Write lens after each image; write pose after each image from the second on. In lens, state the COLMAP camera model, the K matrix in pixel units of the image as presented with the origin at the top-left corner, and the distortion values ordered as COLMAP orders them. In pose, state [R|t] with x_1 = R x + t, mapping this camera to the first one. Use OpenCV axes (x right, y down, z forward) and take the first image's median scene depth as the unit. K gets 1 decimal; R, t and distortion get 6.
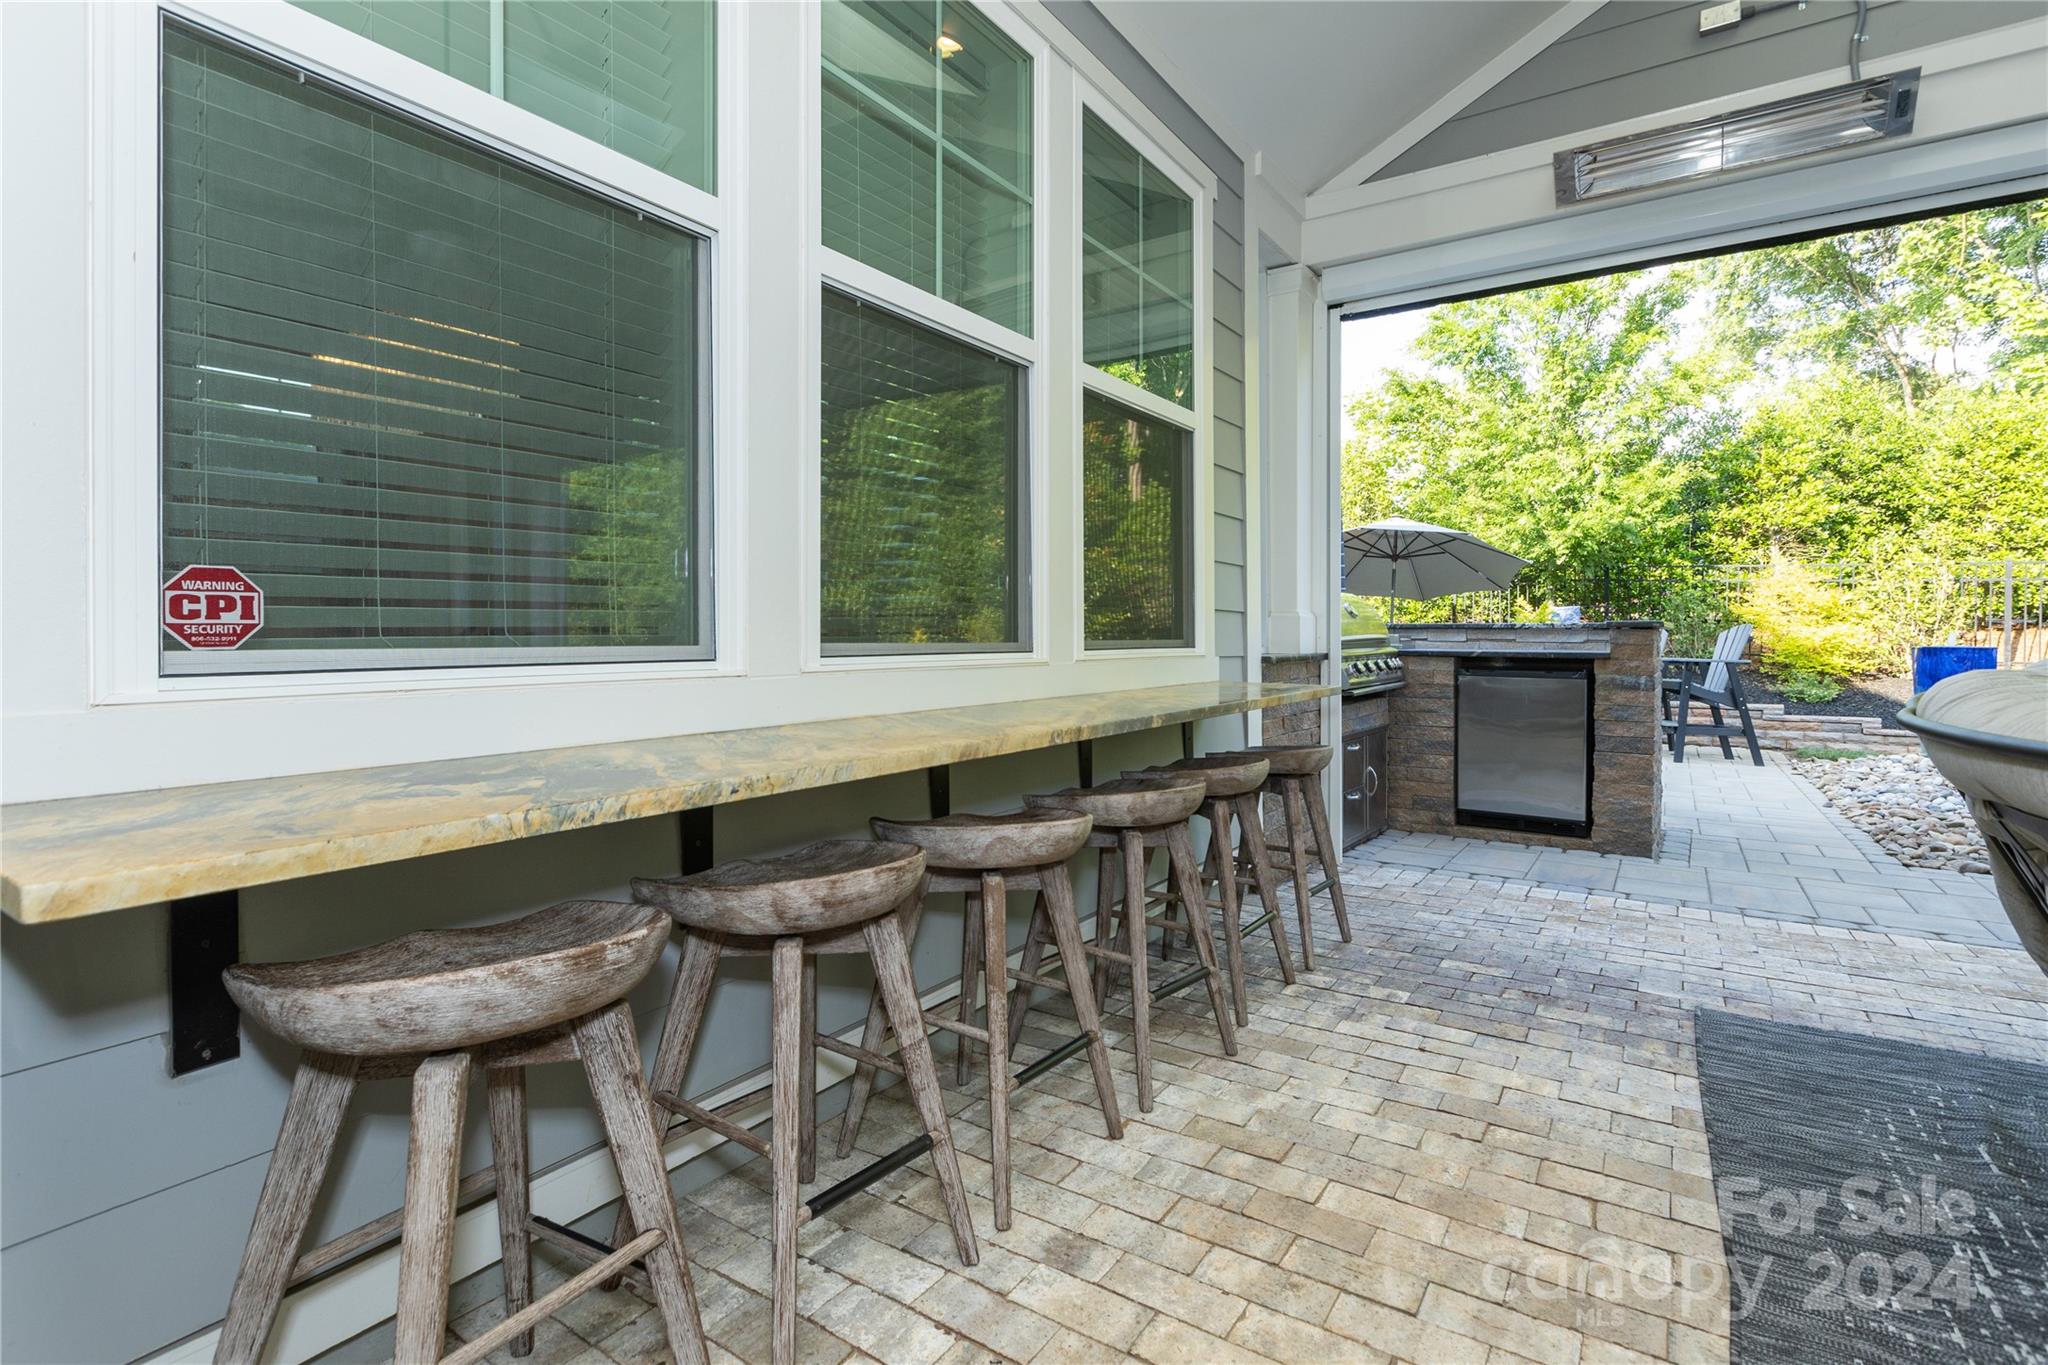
lens RADIAL K [[1000.7, 0, 1022.5], [0, 1000.7, 627.8], [0, 0, 1]] dist [0.001257, 0.000109]
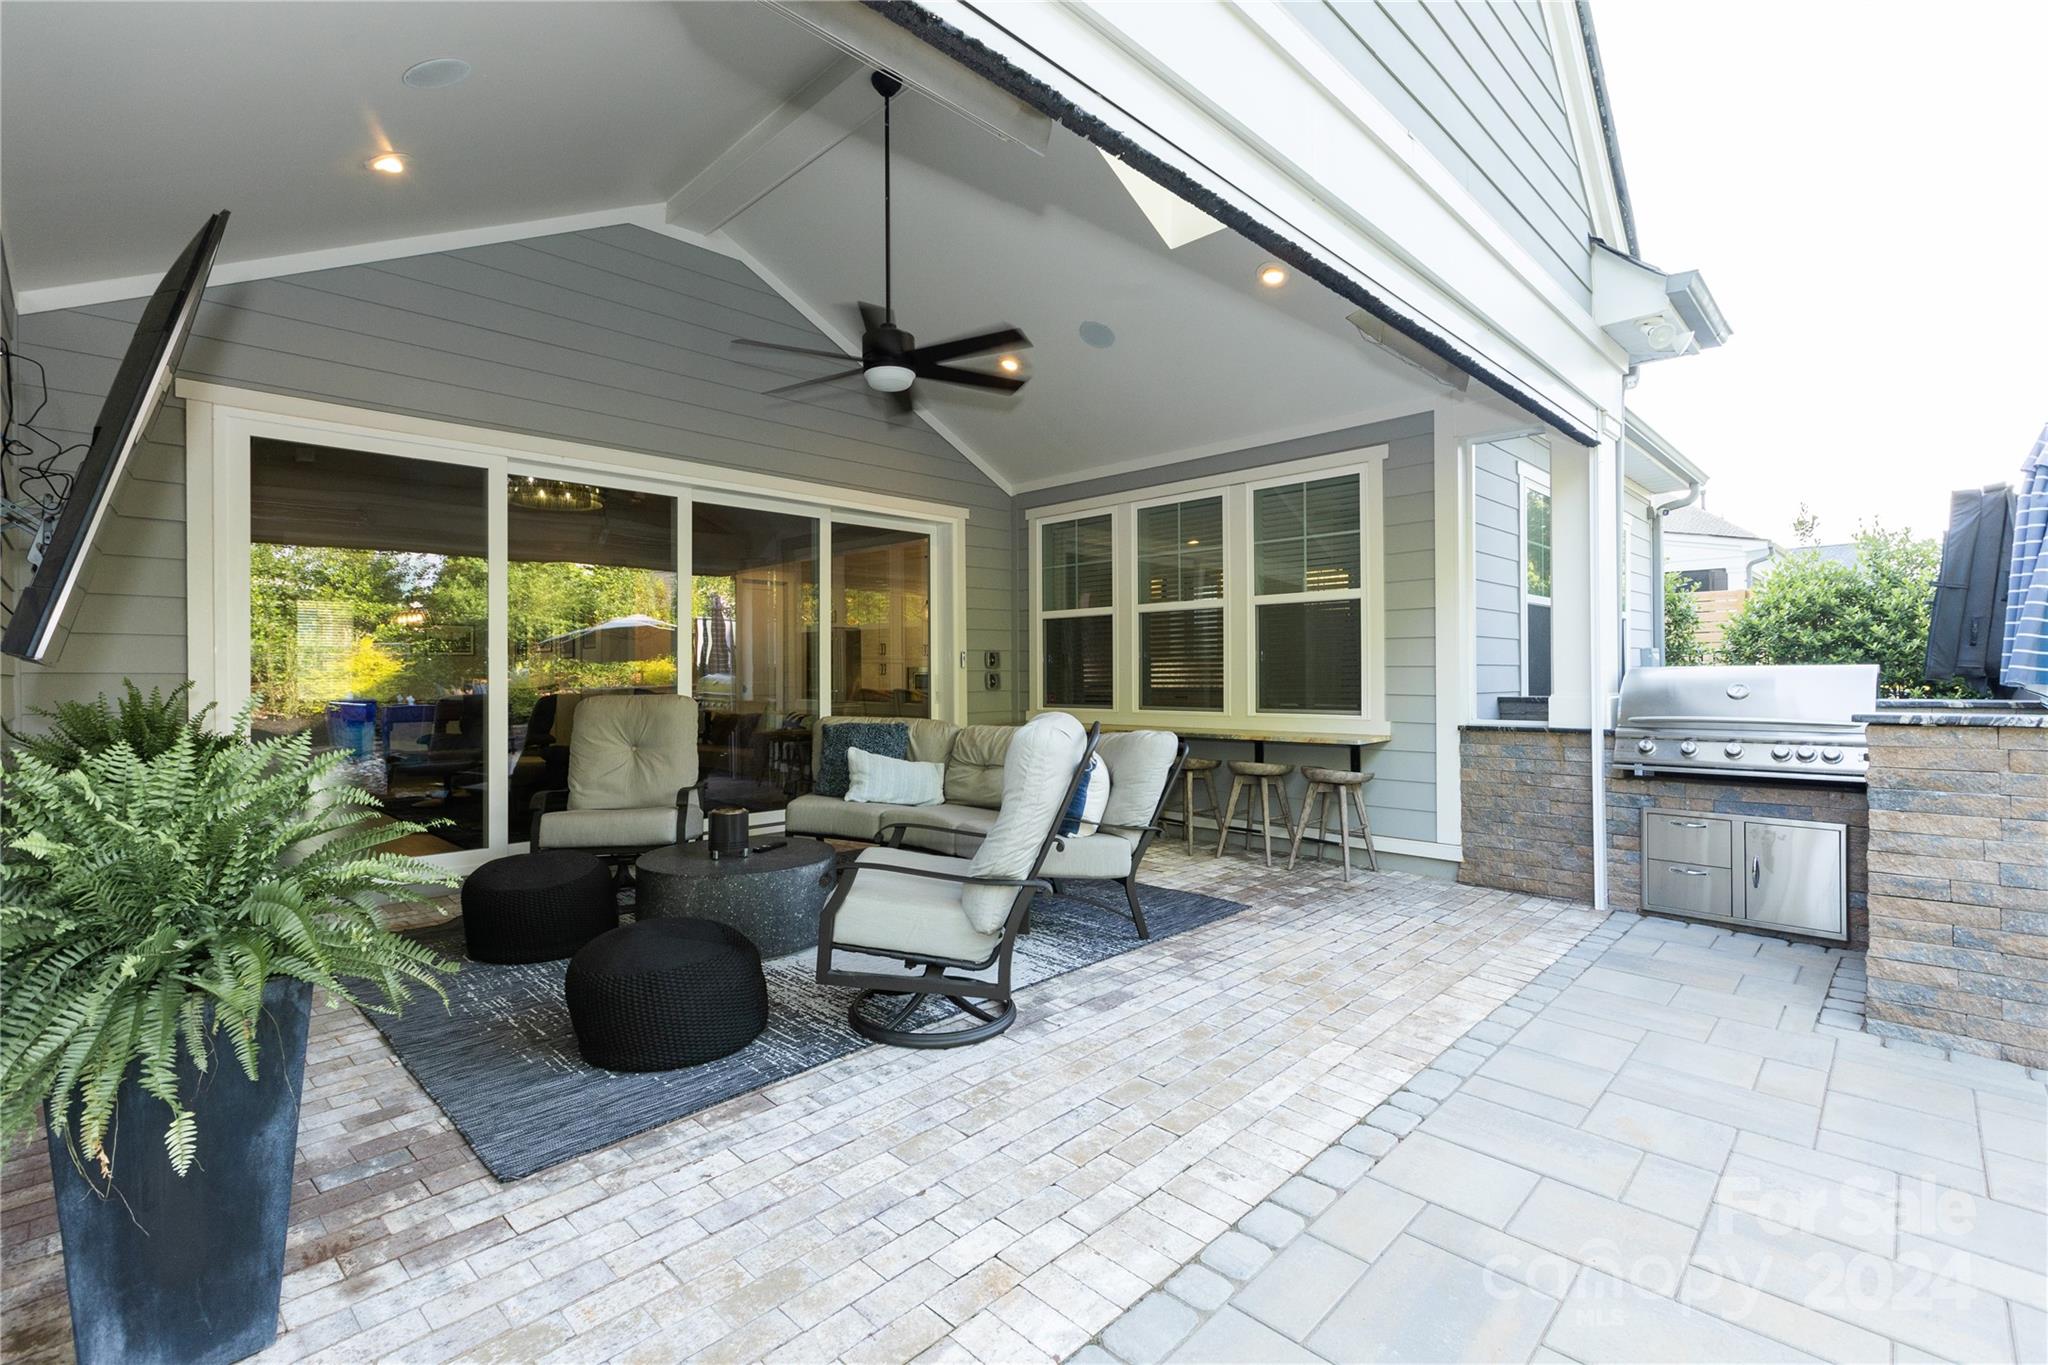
lens RADIAL K [[918.5, 0, 1026.0], [0, 918.5, 684.9], [0, 0, 1]] dist [-0.000400, -0.000148]
pose [[-0.180394, 0.013014, -0.983508, 1.388744], [0.015385, 0.999827, 0.010408, -0.045851], [0.983474, -0.013254, -0.180563, 0.491778]]
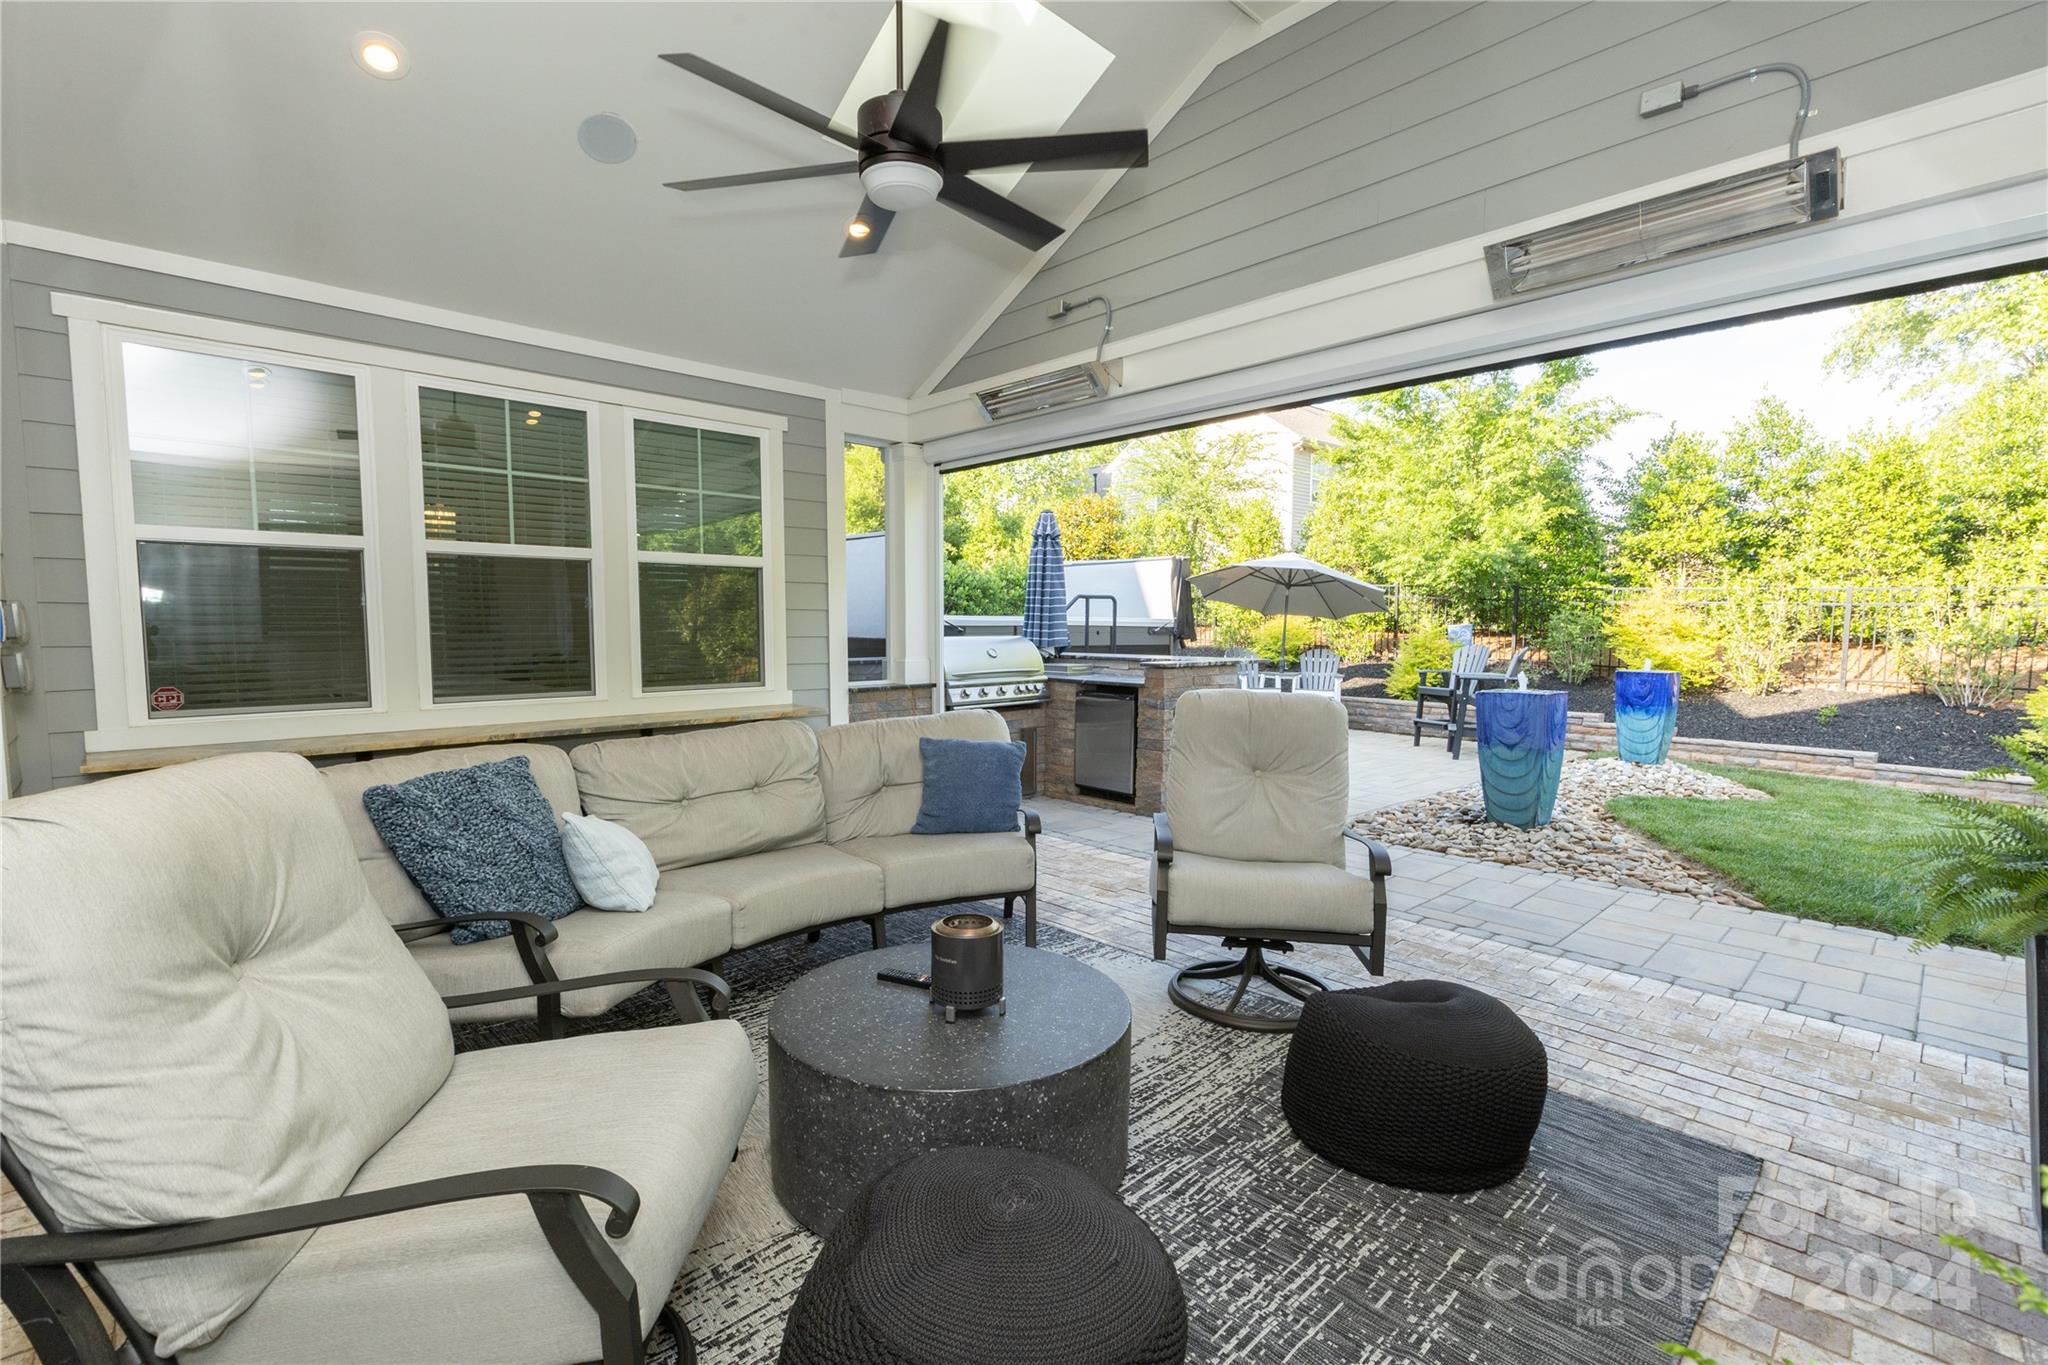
lens RADIAL K [[918.5, 0, 1026.0], [0, 918.5, 684.9], [0, 0, 1]] dist [-0.000400, -0.000148]
pose [[0.977013, 0.015141, -0.212643, 0.706837], [0.000321, 0.997369, 0.072493, -0.073845], [0.213181, -0.070895, 0.974437, -0.383702]]
